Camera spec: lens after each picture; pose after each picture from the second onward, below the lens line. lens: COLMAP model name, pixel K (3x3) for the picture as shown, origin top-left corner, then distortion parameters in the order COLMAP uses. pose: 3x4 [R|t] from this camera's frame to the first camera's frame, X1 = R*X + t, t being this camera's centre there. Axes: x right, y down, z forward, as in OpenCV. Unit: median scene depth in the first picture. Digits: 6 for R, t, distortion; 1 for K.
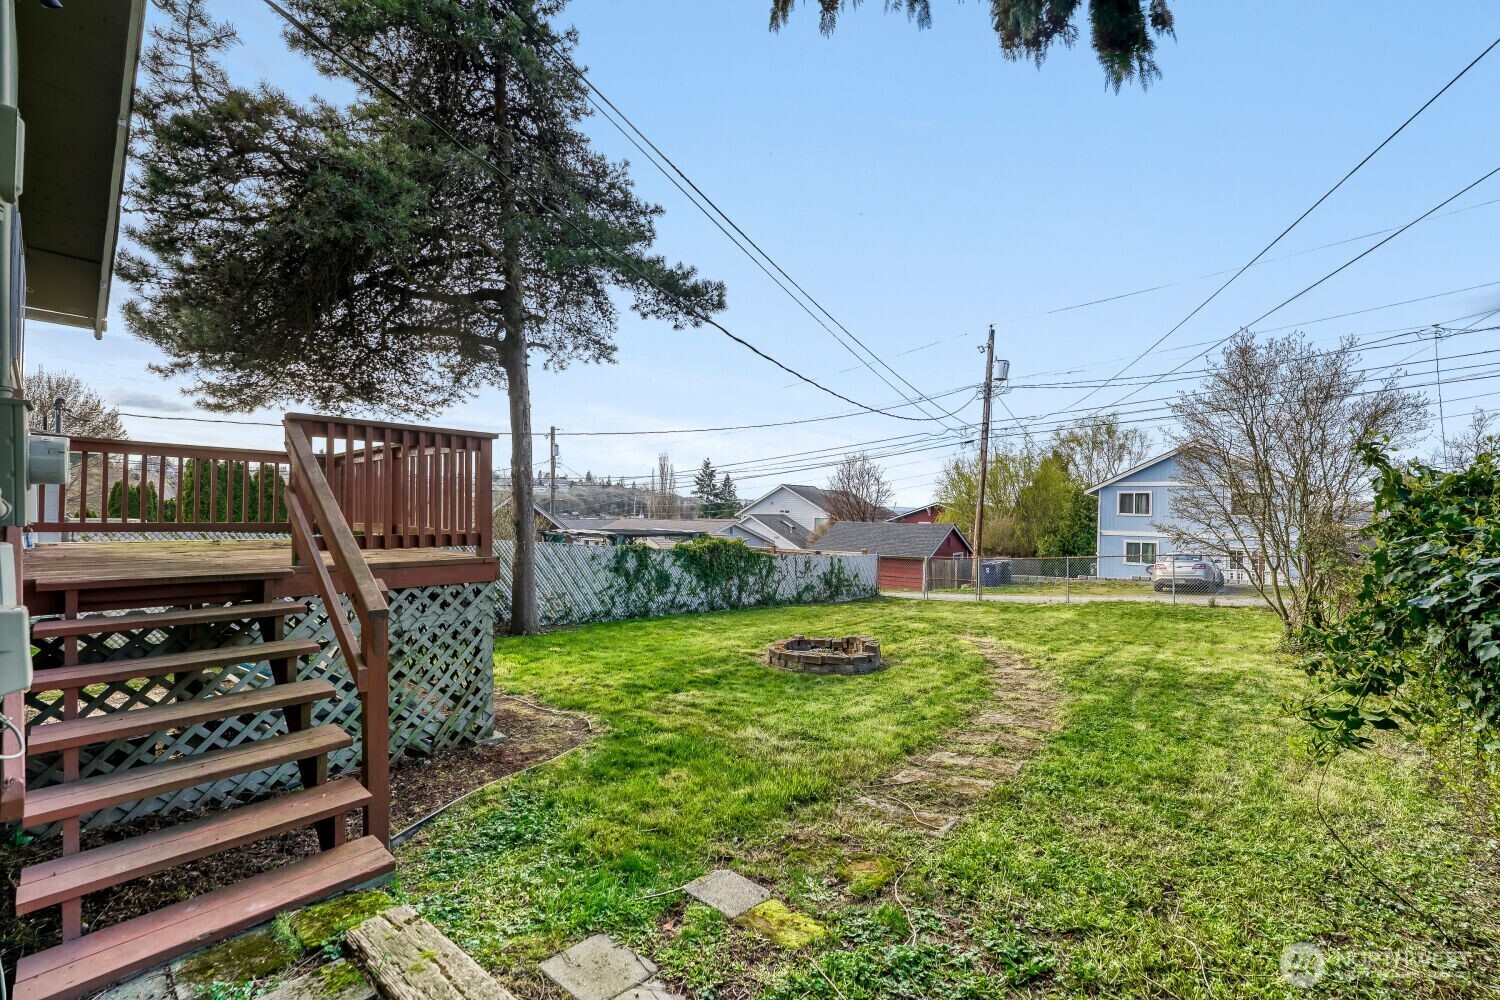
lens RADIAL K [[610.2, 0, 747.9], [0, 610.2, 507.0], [0, 0, 1]] dist [-0.025204, 0.002076]
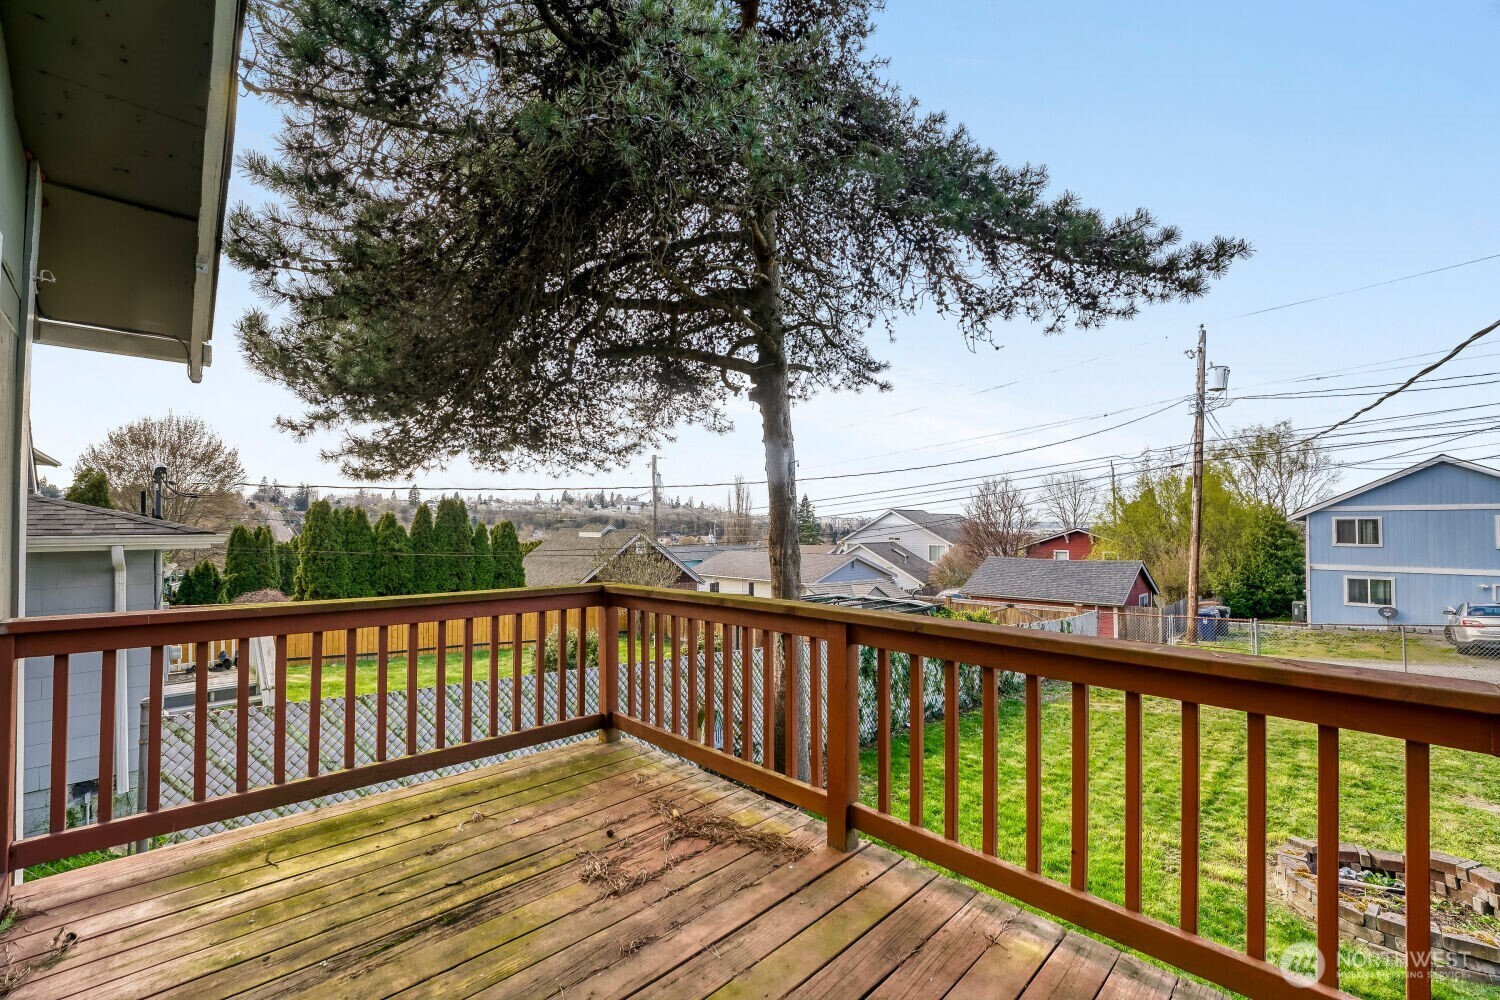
lens RADIAL K [[610.2, 0, 750.1], [0, 610.2, 506.0], [0, 0, 1]] dist [-0.025204, 0.002076]
pose [[0.994135, -0.018349, -0.106574, -0.285361], [0.014982, 0.999366, -0.032310, -0.076628], [0.107099, 0.030524, 0.993780, 0.273078]]
